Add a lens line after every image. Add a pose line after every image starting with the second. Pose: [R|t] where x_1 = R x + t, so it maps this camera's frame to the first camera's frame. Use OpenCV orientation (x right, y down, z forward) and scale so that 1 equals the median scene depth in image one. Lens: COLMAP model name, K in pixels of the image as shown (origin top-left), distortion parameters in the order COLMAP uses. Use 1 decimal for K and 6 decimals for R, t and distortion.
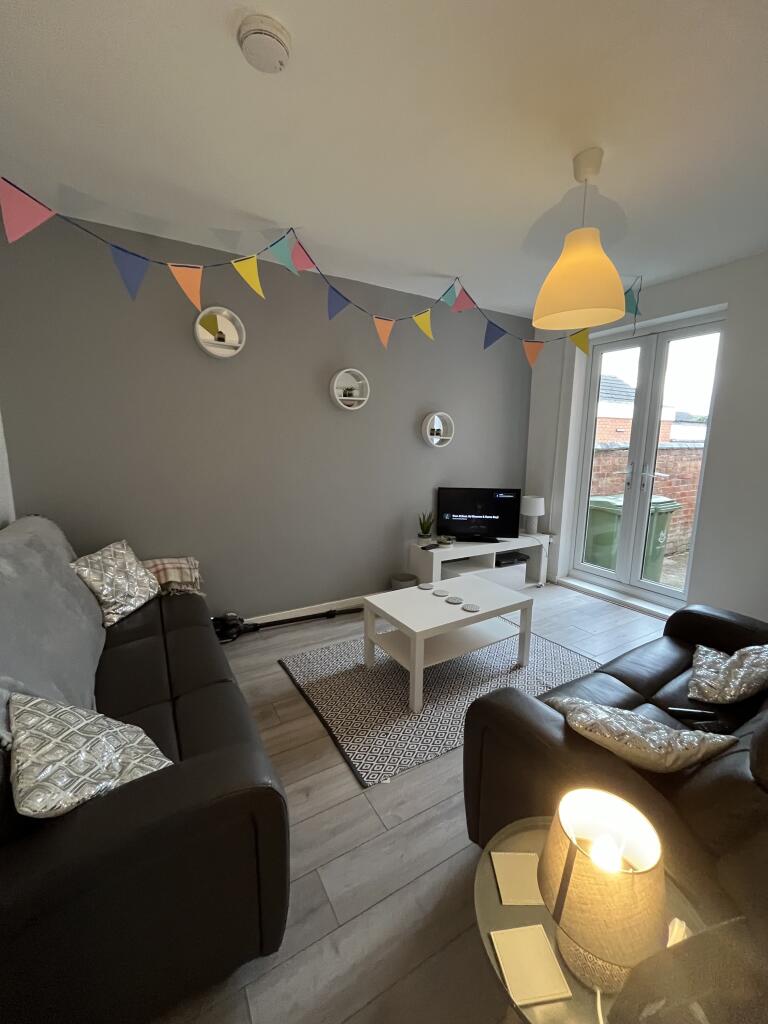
lens RADIAL K [[413.5, 0, 381.9], [0, 413.5, 511.0], [0, 0, 1]] dist [0.001115, 0.000061]
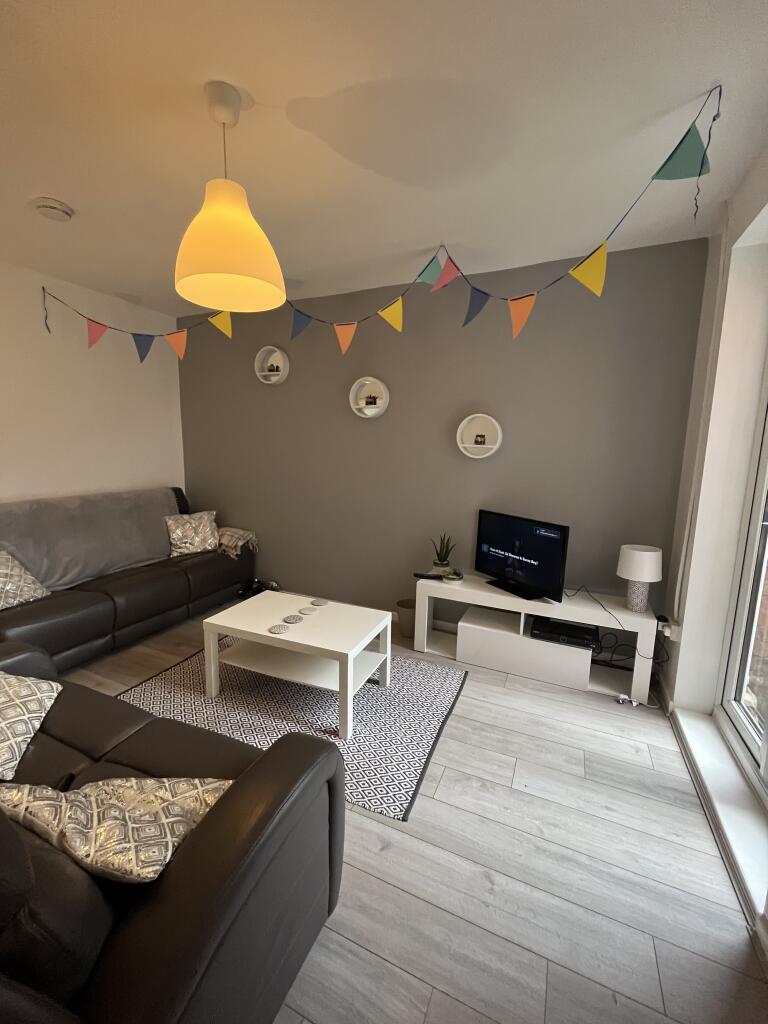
lens RADIAL K [[413.5, 0, 382.9], [0, 413.5, 512.7], [0, 0, 1]] dist [0.001115, 0.000061]
pose [[0.586875, 0.123051, -0.800273, 0.674236], [-0.152564, 0.987486, 0.039955, -0.055575], [0.795174, 0.098644, 0.598303, 0.395253]]
